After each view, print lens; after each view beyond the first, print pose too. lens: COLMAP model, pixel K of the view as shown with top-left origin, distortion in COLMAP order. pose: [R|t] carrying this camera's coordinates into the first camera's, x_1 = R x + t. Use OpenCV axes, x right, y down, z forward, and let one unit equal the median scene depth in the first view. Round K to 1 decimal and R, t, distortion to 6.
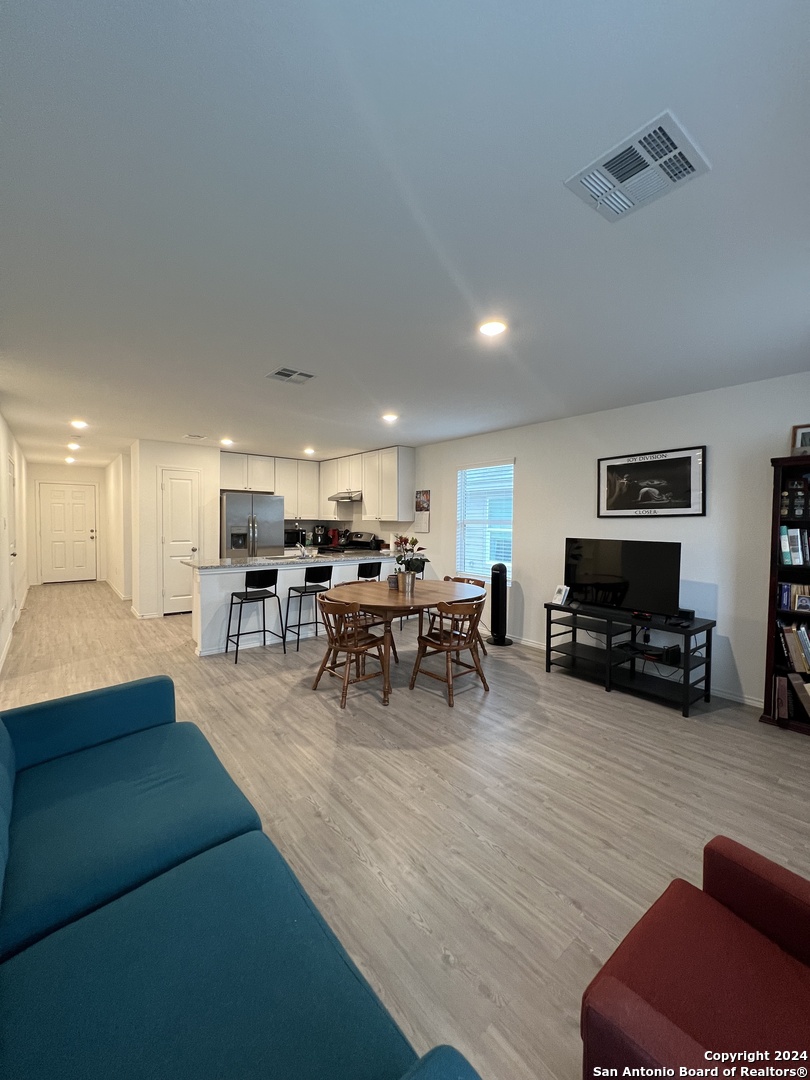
lens RADIAL K [[430.5, 0, 406.2], [0, 430.5, 534.8], [0, 0, 1]] dist [-0.000703, -0.000038]
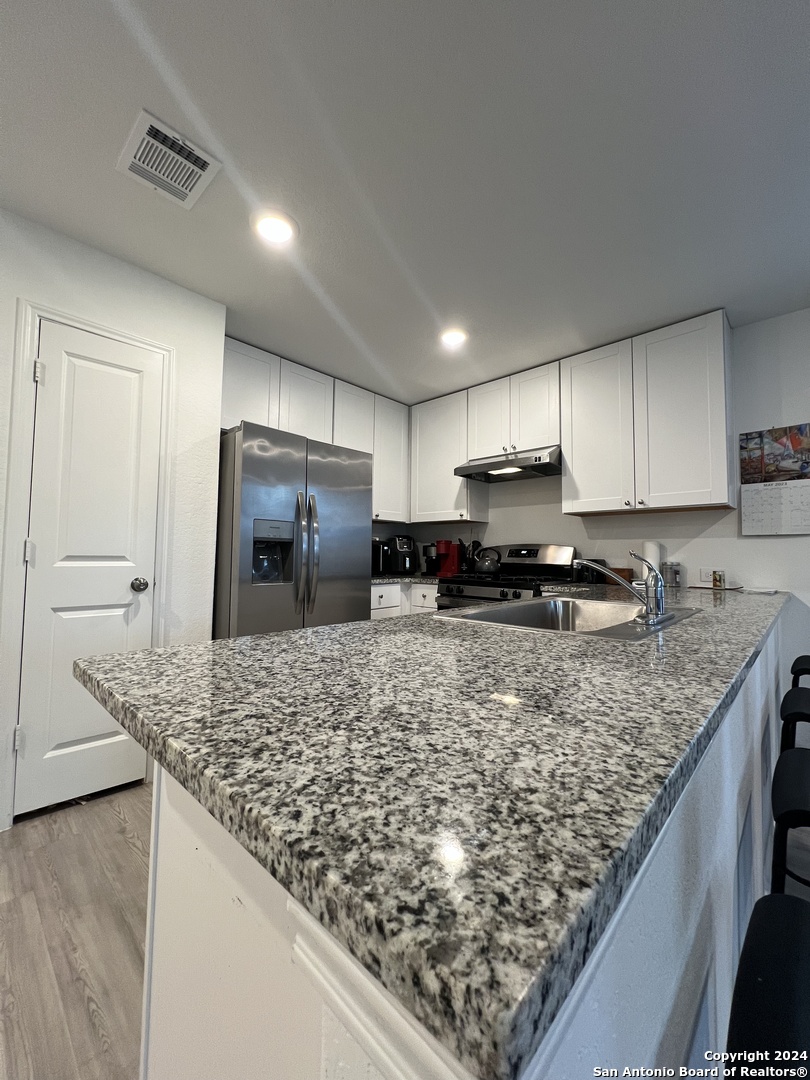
lens RADIAL K [[430.5, 0, 406.2], [0, 430.5, 534.8], [0, 0, 1]] dist [-0.000703, -0.000038]
pose [[0.991292, 0.006929, 0.131497, -0.346376], [0.003727, 0.996738, -0.080618, 0.023814], [-0.131626, 0.080407, 0.988033, 0.670995]]
